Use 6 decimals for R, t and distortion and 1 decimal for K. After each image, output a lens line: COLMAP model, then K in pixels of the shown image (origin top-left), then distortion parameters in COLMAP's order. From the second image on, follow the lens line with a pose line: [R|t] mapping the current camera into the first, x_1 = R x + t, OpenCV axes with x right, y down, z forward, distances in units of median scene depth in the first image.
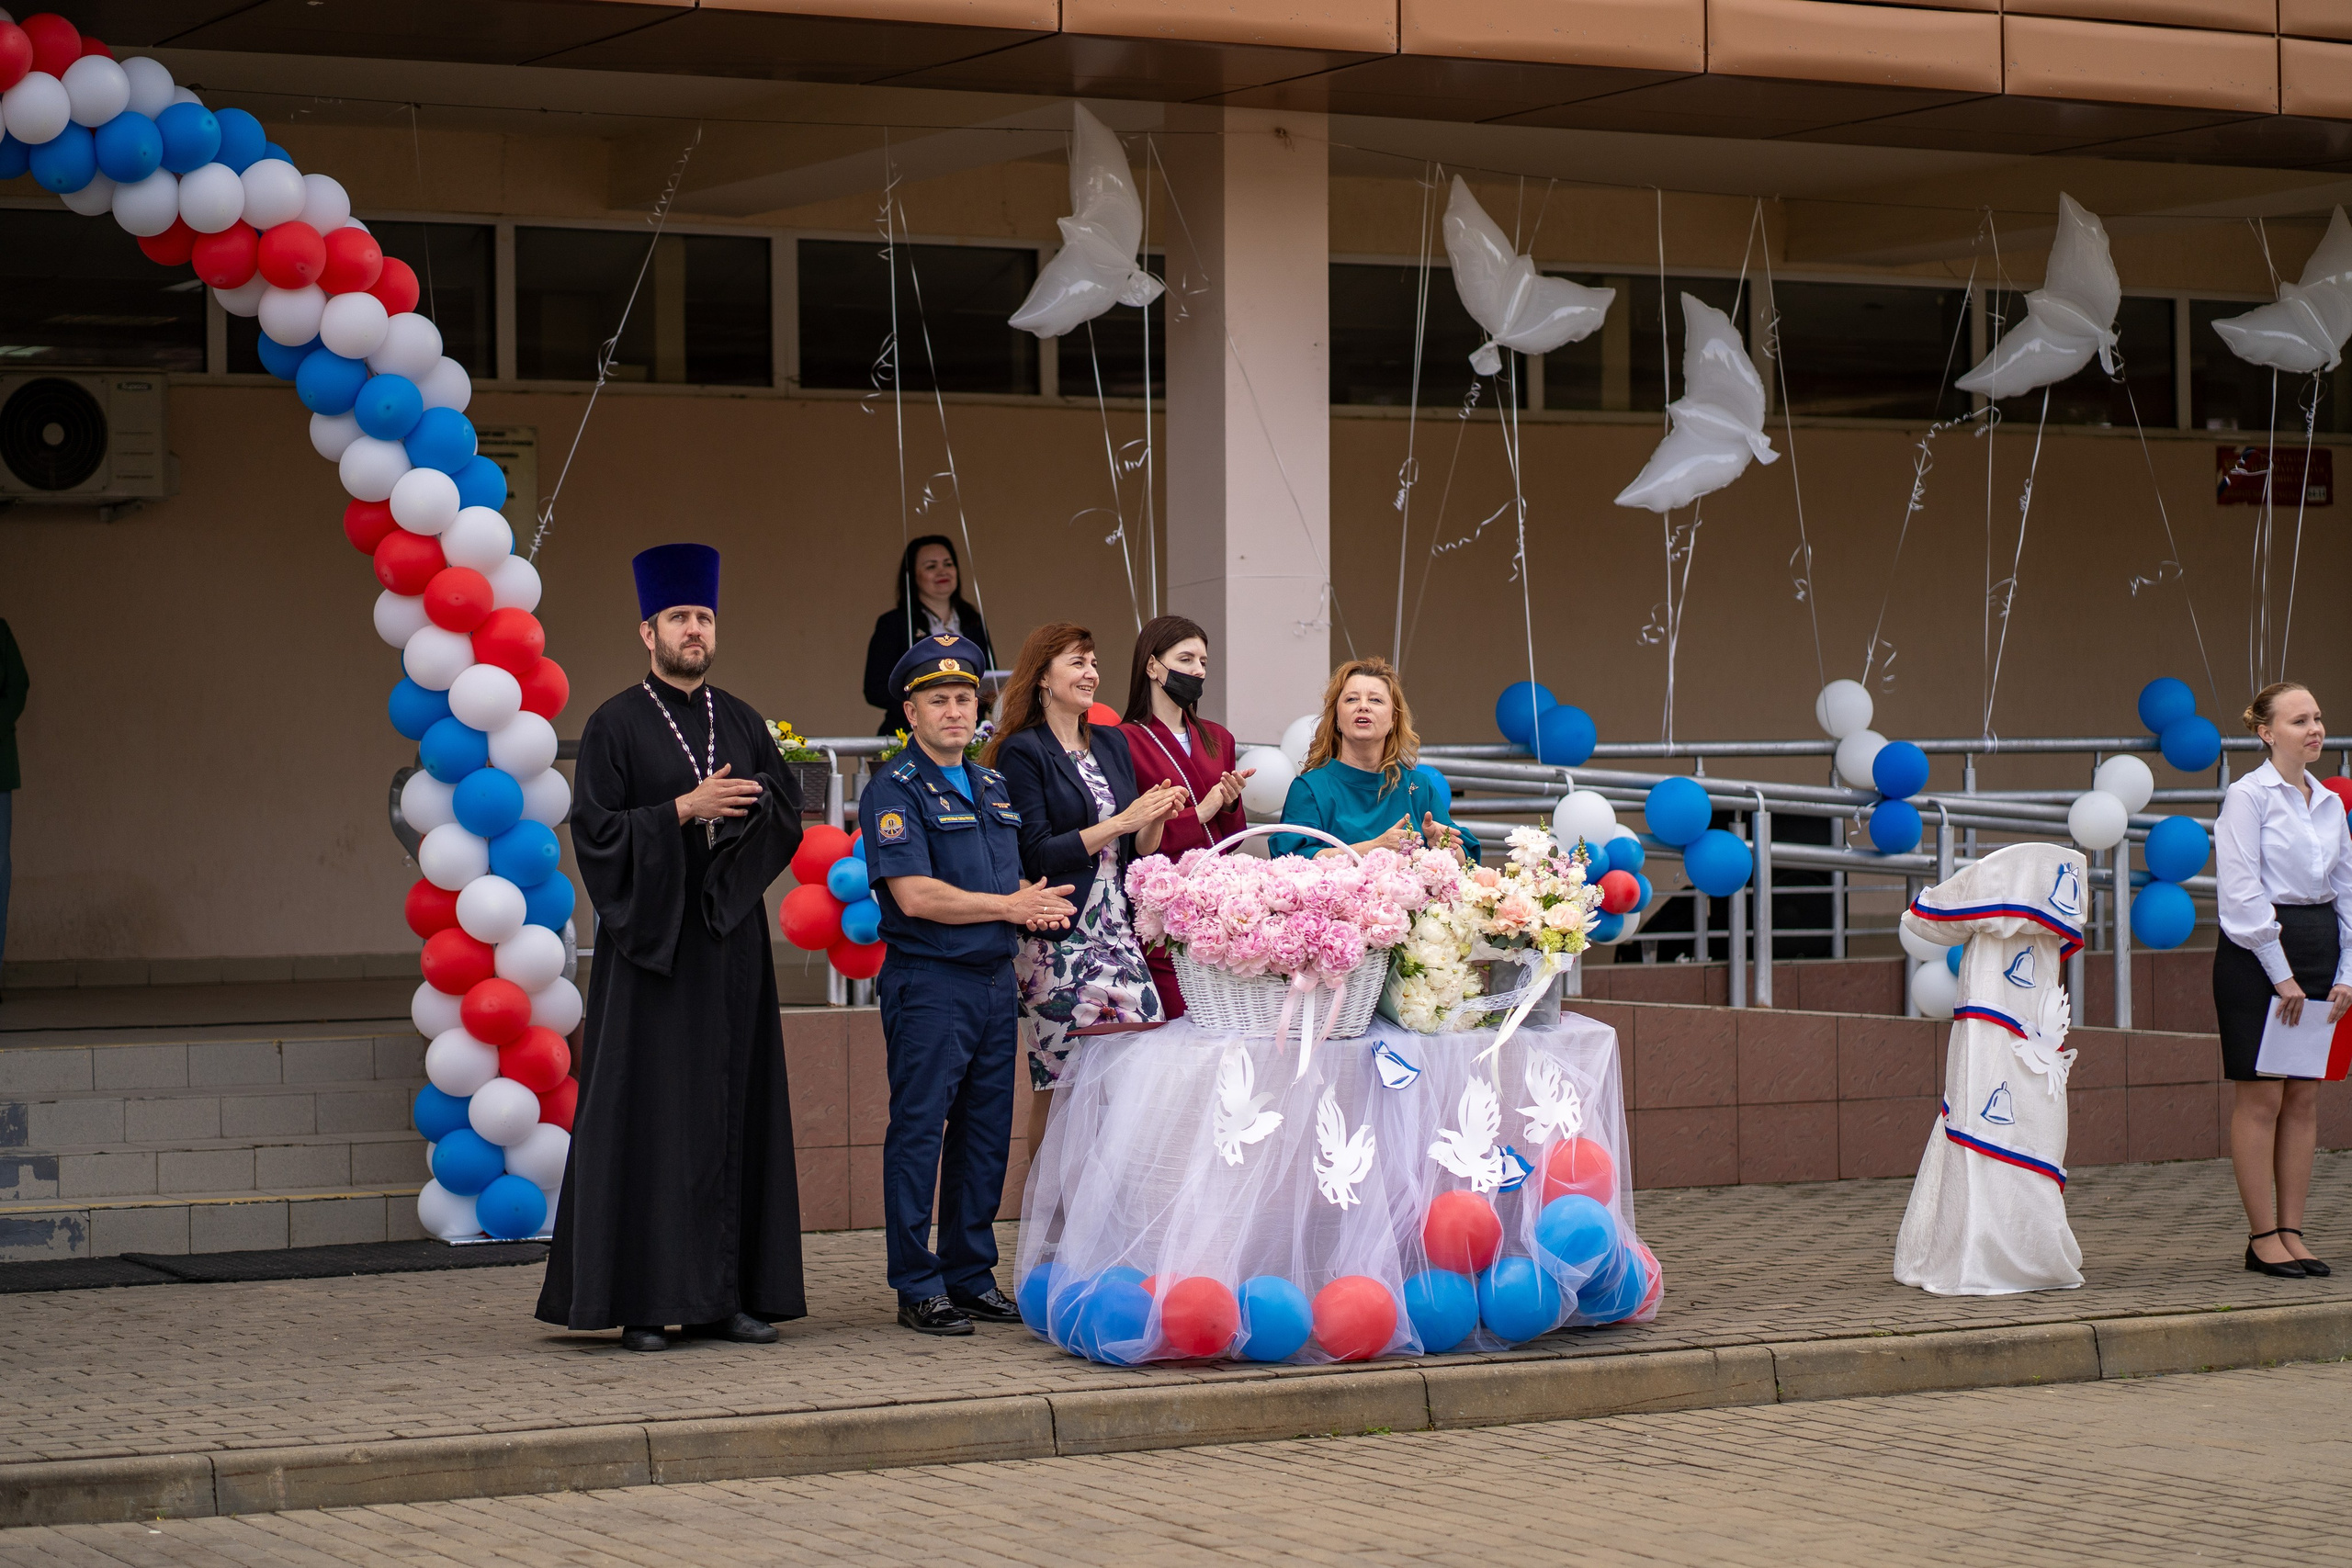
lens RADIAL K [[5485.8, 0, 1182.6], [0, 5485.8, 728.6], [0, 0, 1]] dist [0.111216, -2.540087]
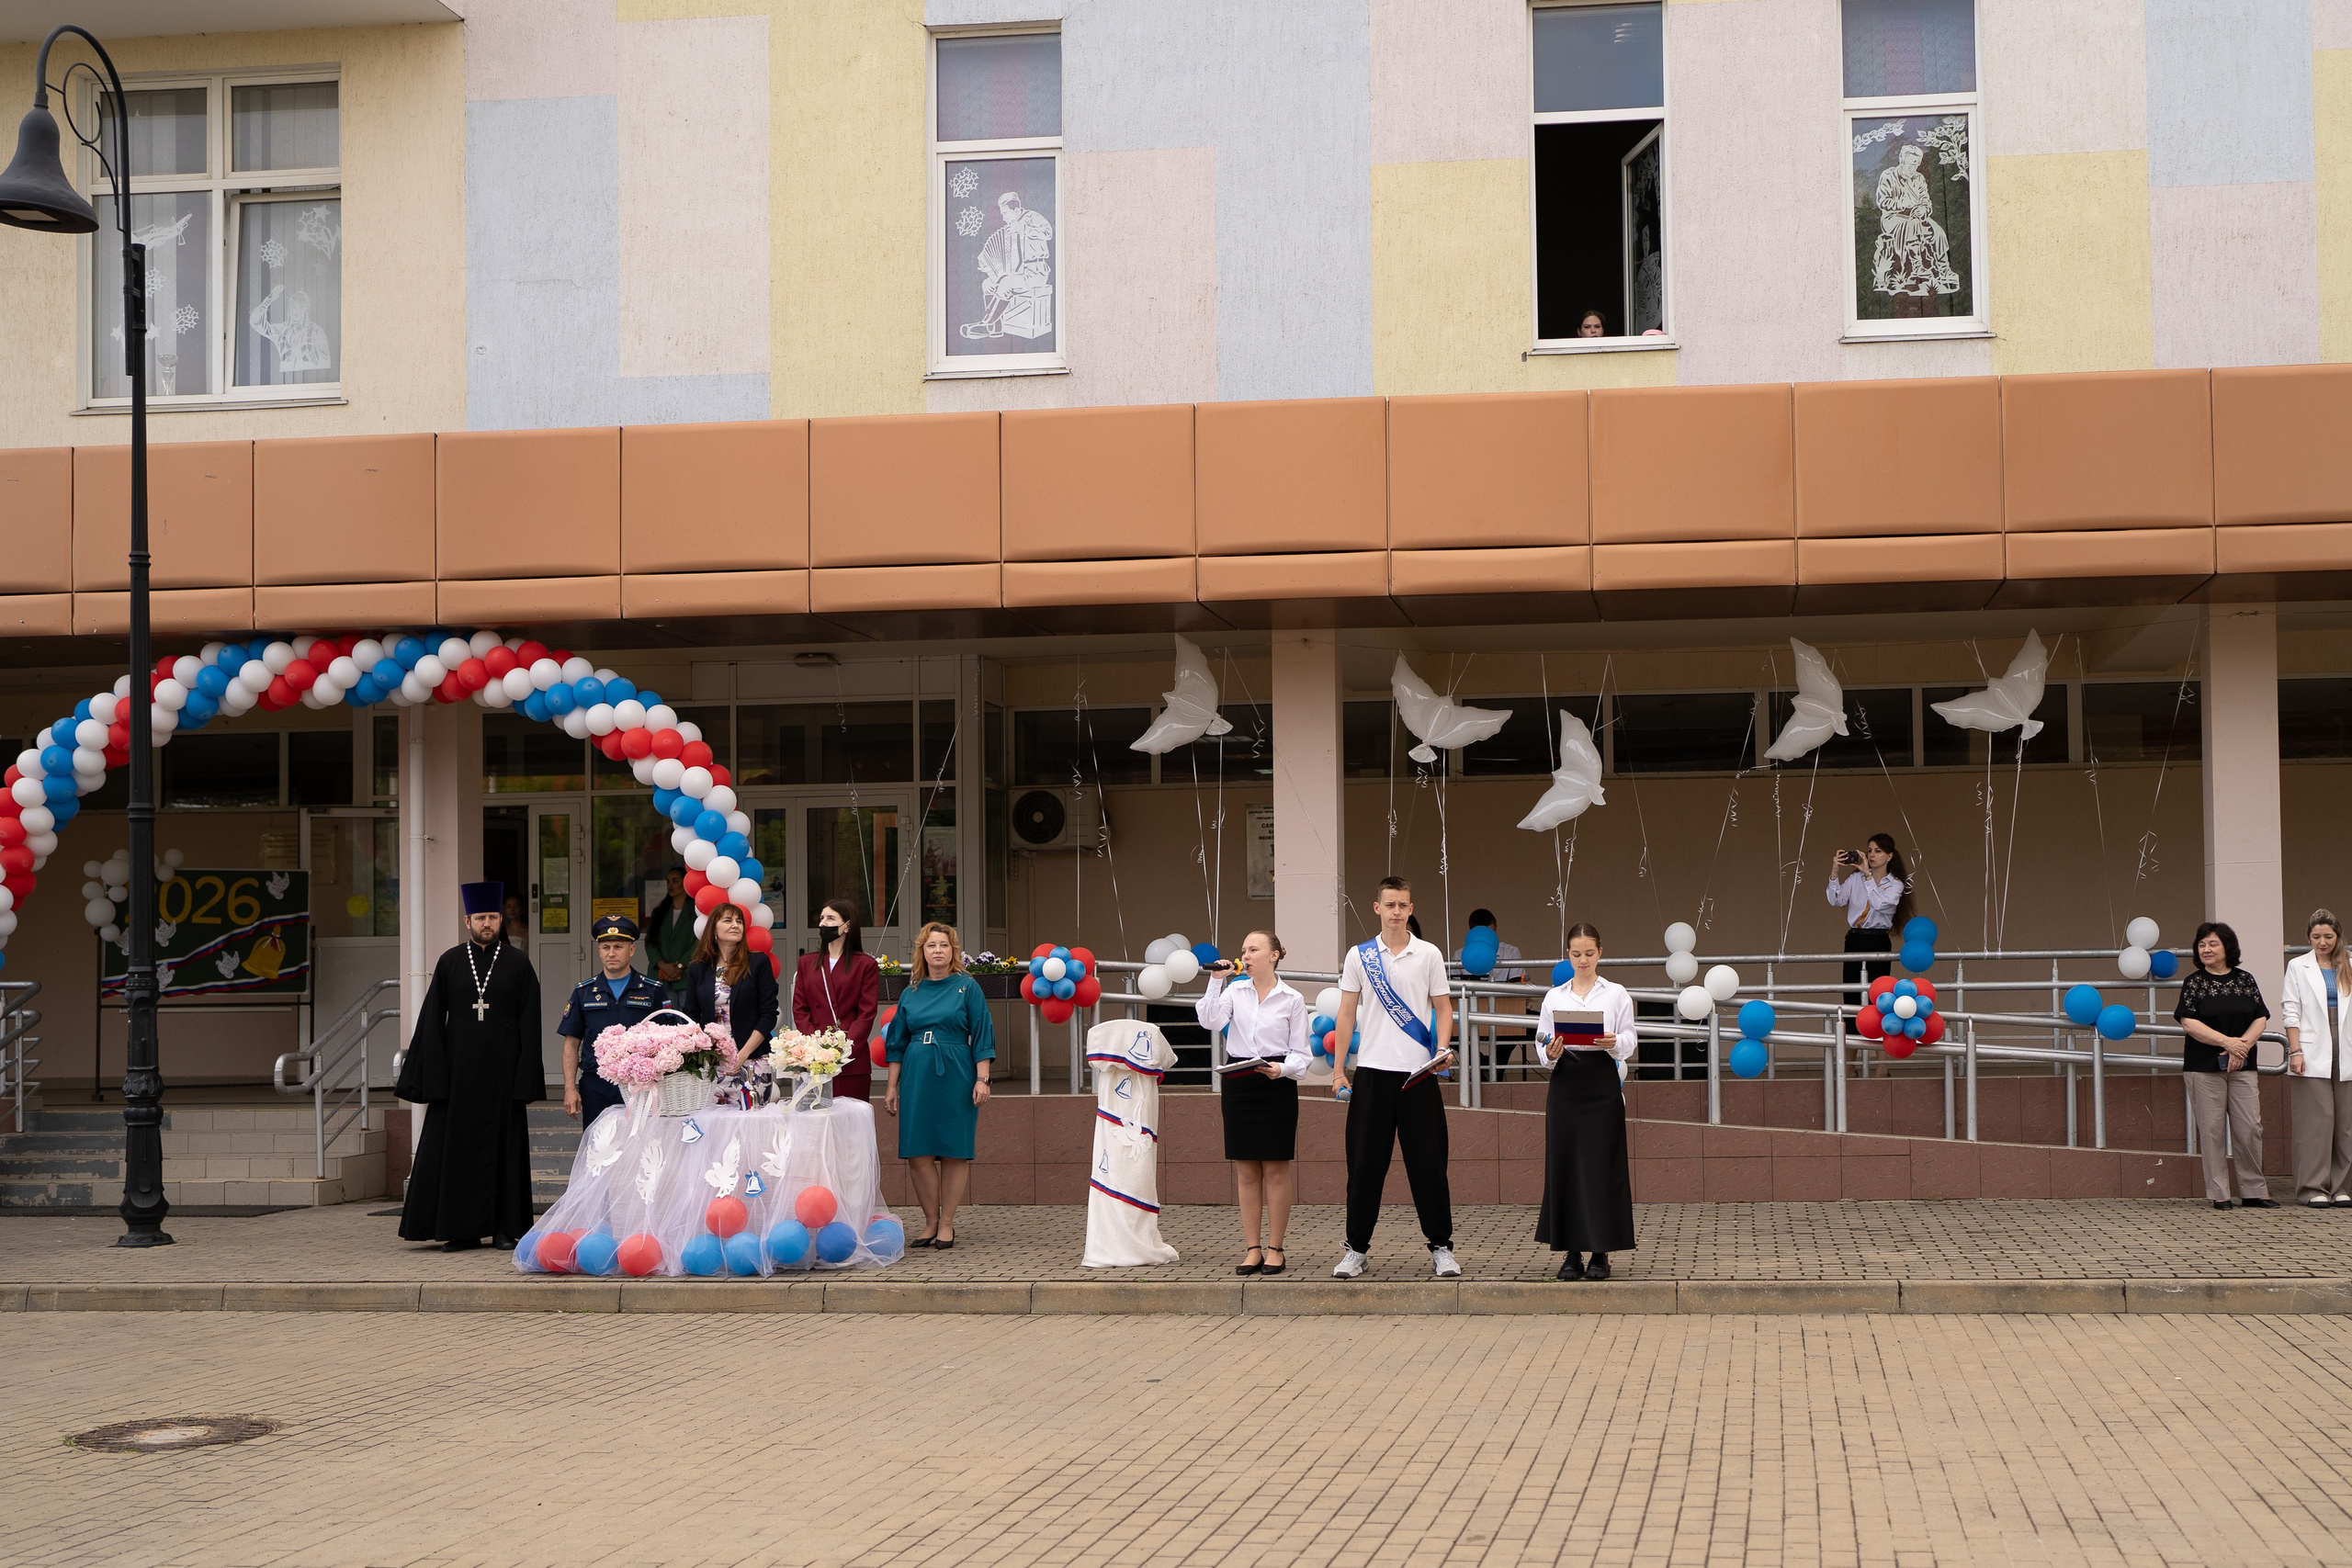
lens RADIAL K [[2764.1, 0, 1424.7], [0, 2764.1, 886.6], [0, 0, 1]] dist [-0.034184, 0.077692]
pose [[0.820533, -0.022848, -0.571142, 0.747122], [0.011205, 0.999652, -0.023893, 0.000032], [0.571489, 0.013205, 0.820504, 0.298638]]
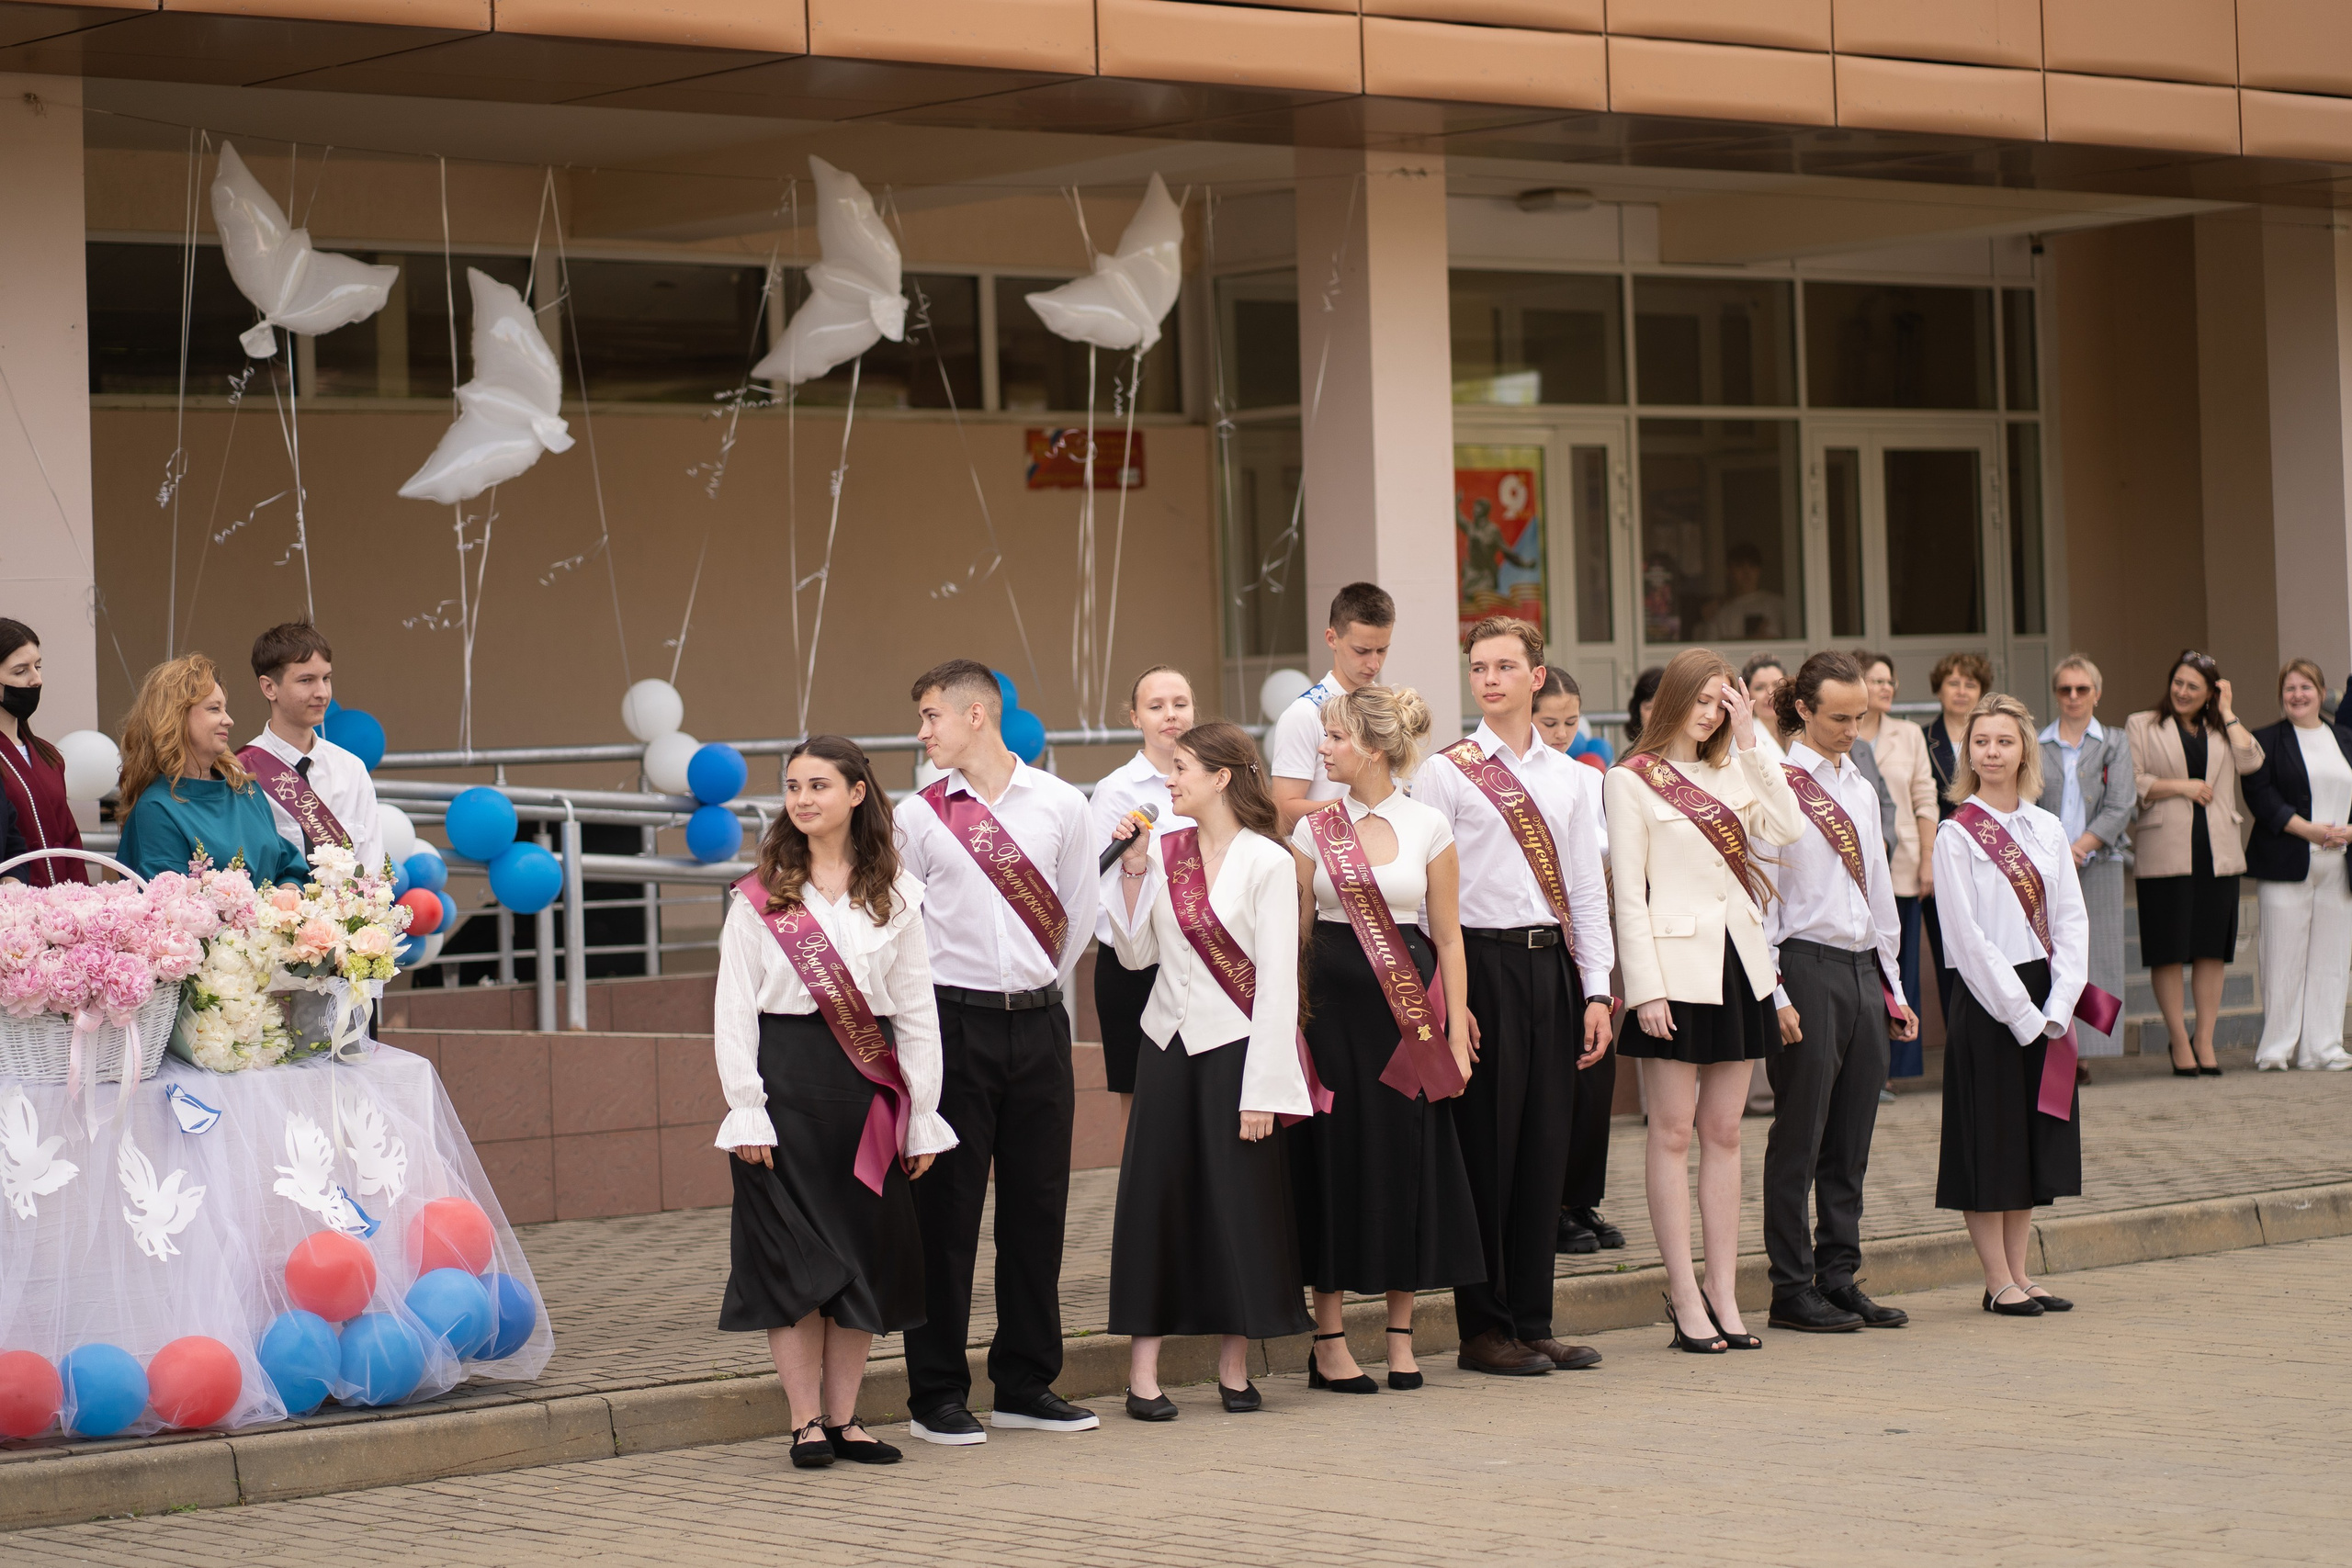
lens RADIAL K [[5737.2, 0, 1171.0], [0, 5737.2, 702.2], [0, 0, 1]] dist [0.132571, -2.896373]
pose [[0.976488, -0.022529, 0.214390, -0.004809], [0.023843, 0.999709, -0.003543, 0.000849], [-0.214248, 0.008572, 0.976742, 0.026870]]
